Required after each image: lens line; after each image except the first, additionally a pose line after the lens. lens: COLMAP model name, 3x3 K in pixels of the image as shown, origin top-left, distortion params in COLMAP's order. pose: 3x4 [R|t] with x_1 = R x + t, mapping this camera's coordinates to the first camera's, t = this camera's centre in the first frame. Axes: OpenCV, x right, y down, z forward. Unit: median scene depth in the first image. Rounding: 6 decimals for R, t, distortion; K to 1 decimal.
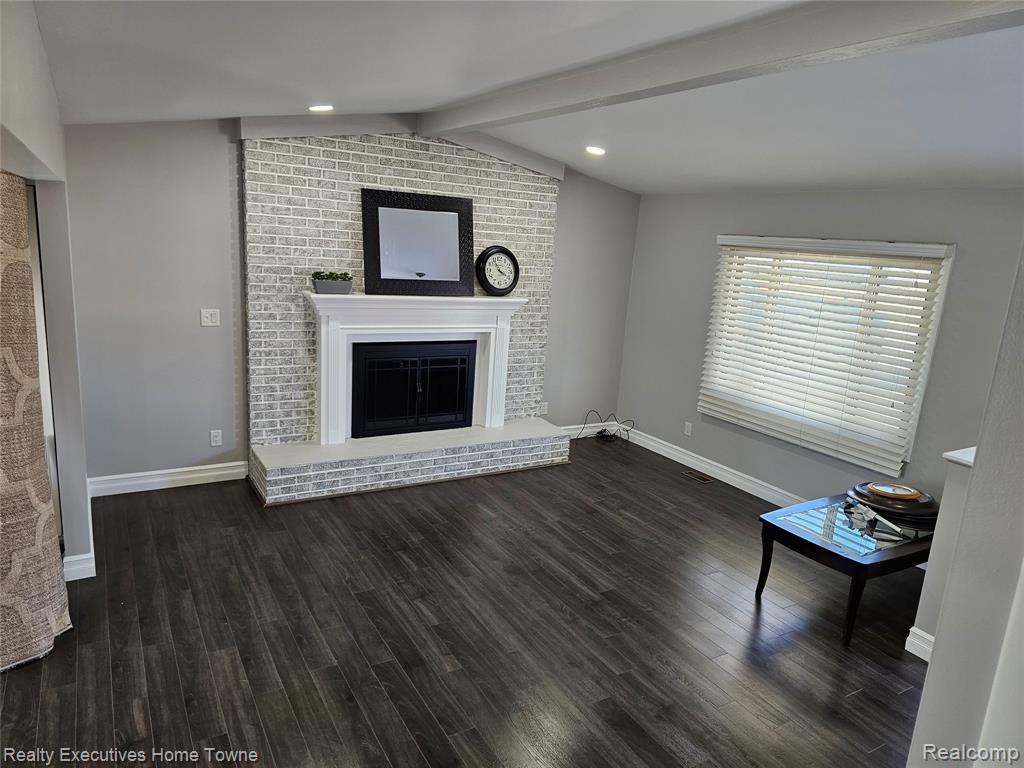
lens RADIAL K [[691.2, 0, 518.7], [0, 691.2, 395.9], [0, 0, 1]] dist [0.089738, -0.077662]
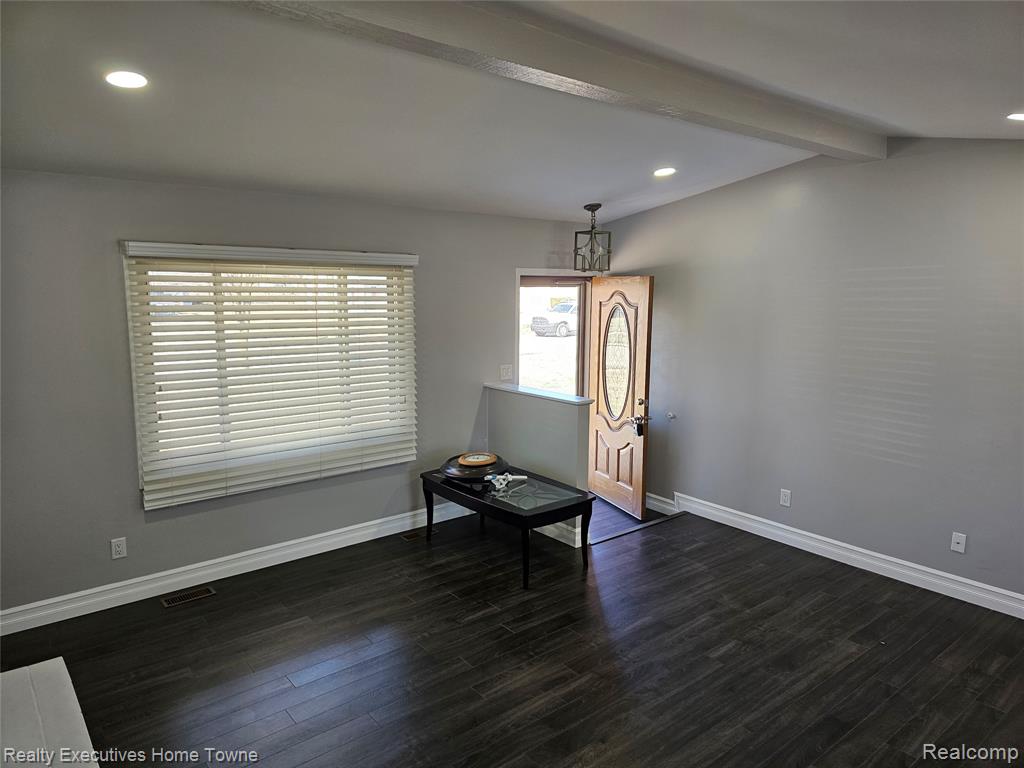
lens RADIAL K [[691.2, 0, 518.7], [0, 691.2, 395.9], [0, 0, 1]] dist [0.089738, -0.077662]
pose [[-0.161311, -0.244490, 0.956140, -0.497536], [0.193295, 0.942236, 0.273546, -0.237199], [-0.967789, 0.228943, -0.104734, 0.872158]]
